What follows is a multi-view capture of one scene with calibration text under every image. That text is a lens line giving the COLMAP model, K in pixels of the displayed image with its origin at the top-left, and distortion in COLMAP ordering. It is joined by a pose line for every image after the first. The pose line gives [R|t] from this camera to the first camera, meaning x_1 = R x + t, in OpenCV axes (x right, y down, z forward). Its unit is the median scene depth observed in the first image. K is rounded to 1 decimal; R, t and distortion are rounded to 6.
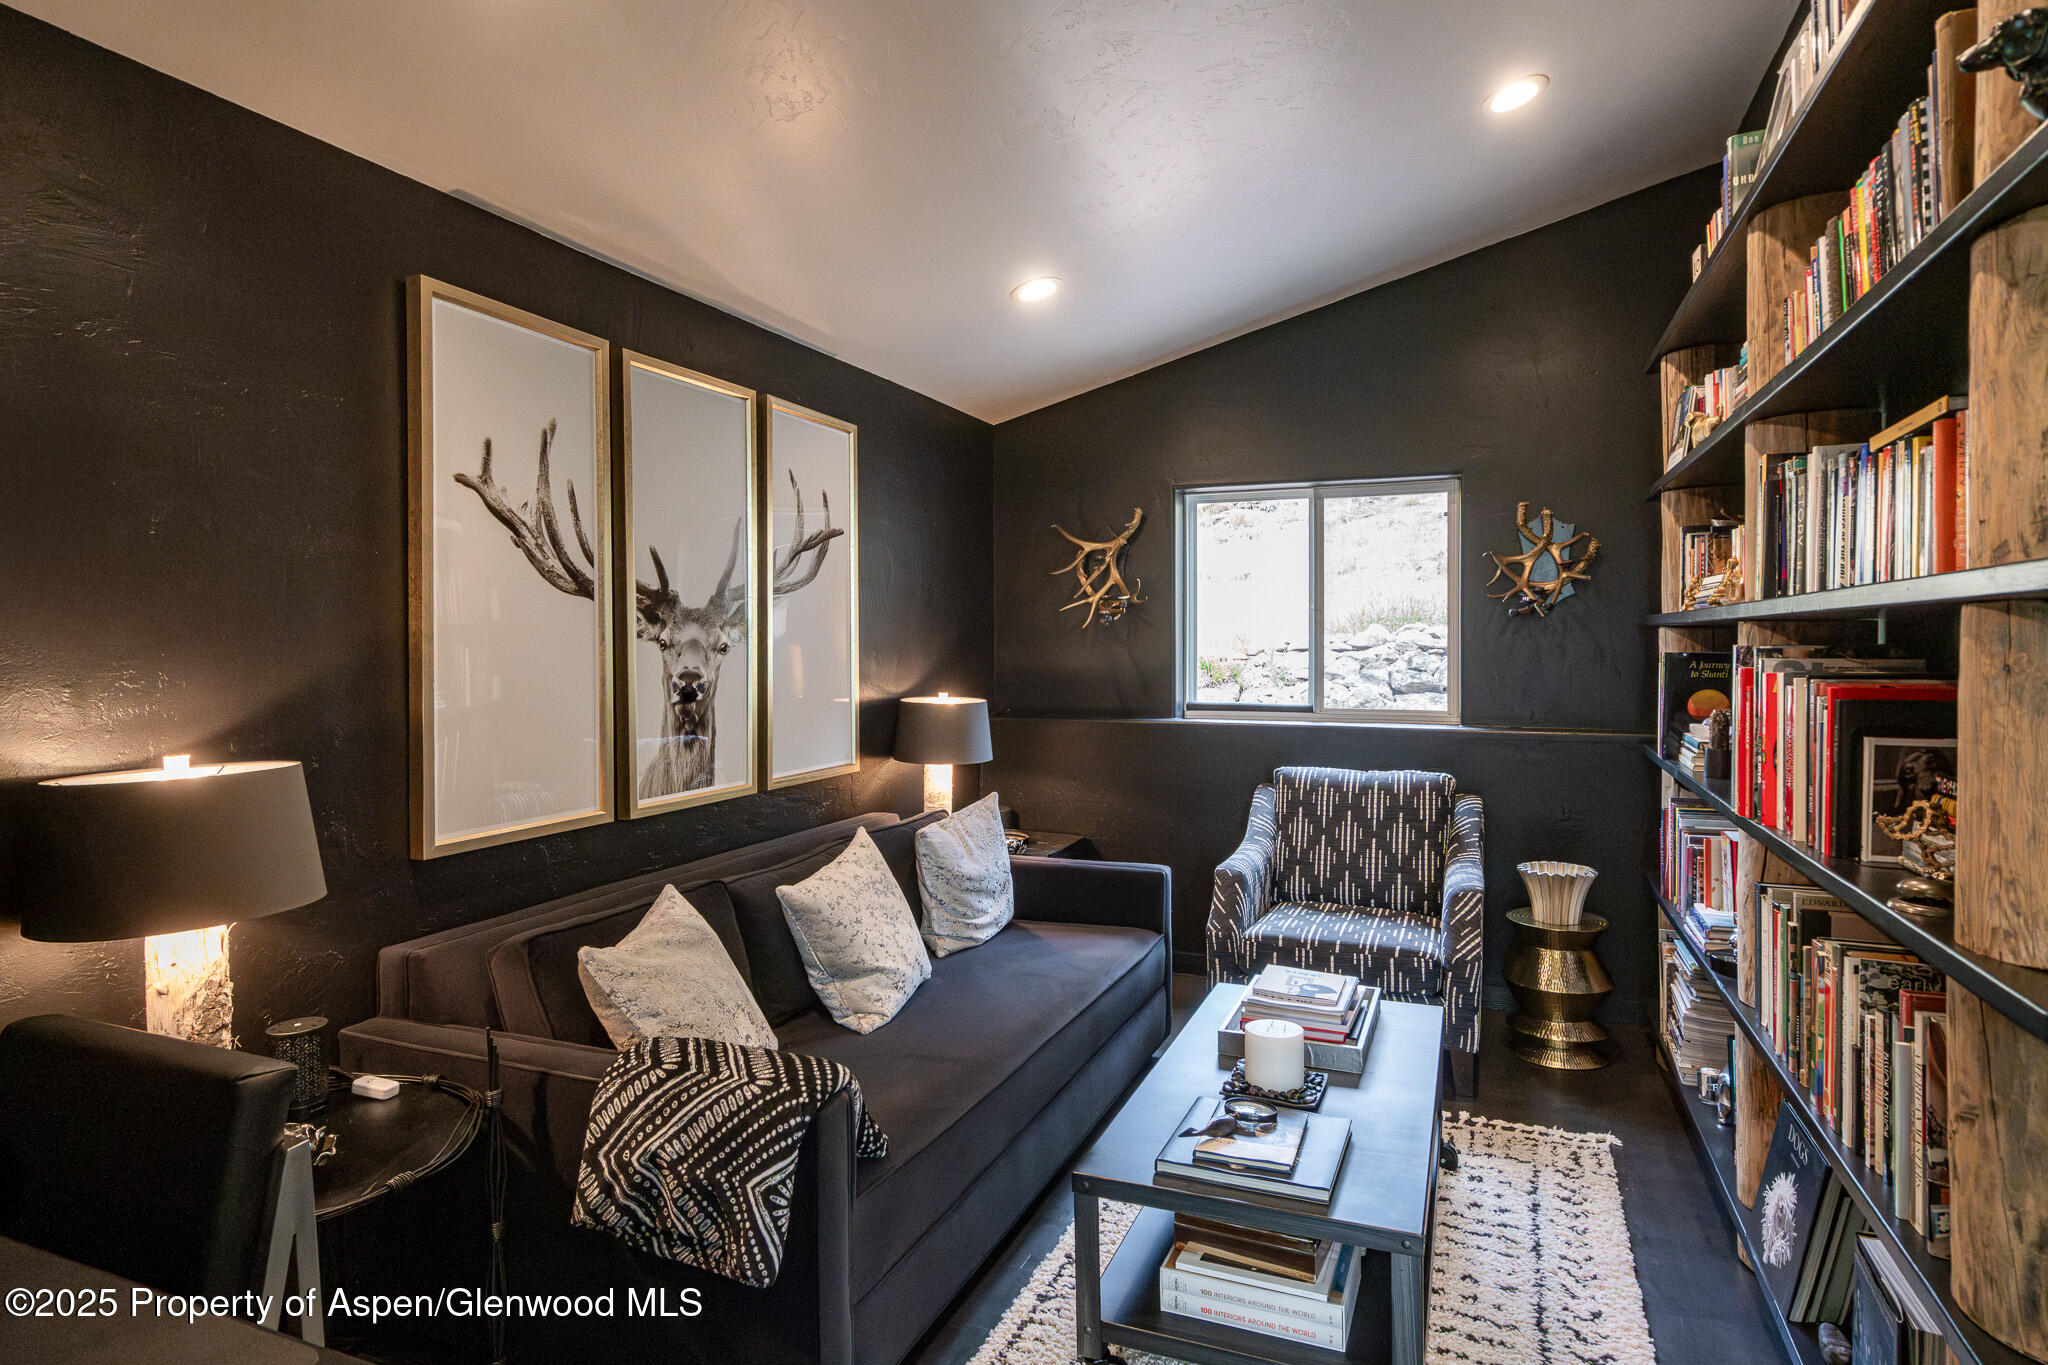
lens RADIAL K [[1109.4, 0, 1027.2], [0, 1109.4, 657.9], [0, 0, 1]] dist [-0.000506, 0.000029]
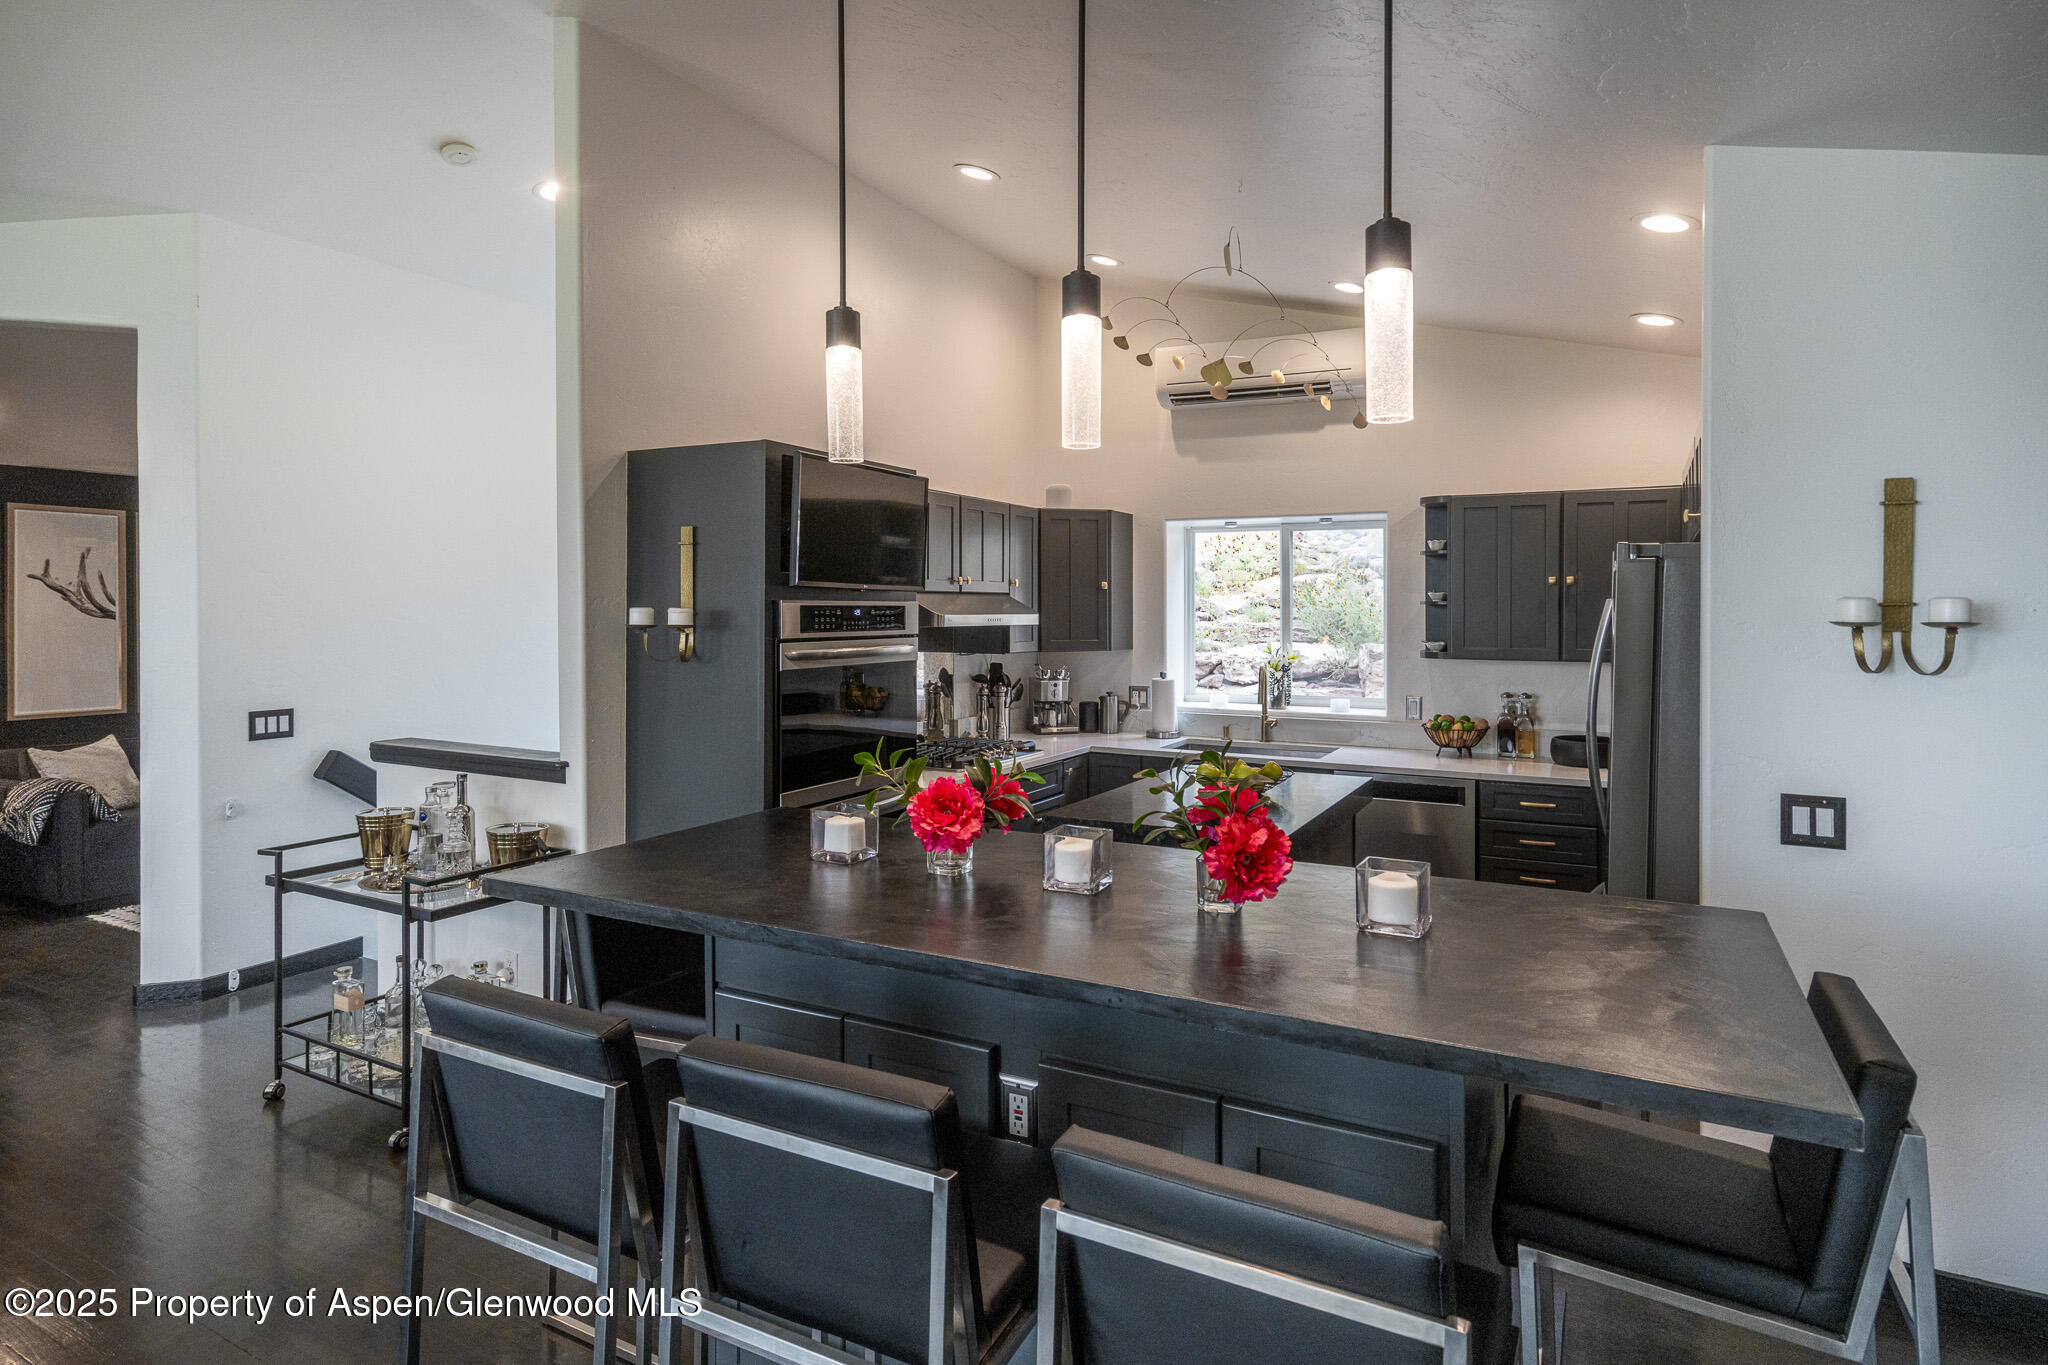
lens RADIAL K [[1082.3, 0, 1034.9], [0, 1082.3, 619.1], [0, 0, 1]] dist [0.004047, 0.000729]
pose [[0.994457, 0.004763, -0.105040, 1.988454], [-0.004777, 0.999989, 0.000113, -0.068001], [0.105039, 0.000390, 0.994468, -1.222308]]
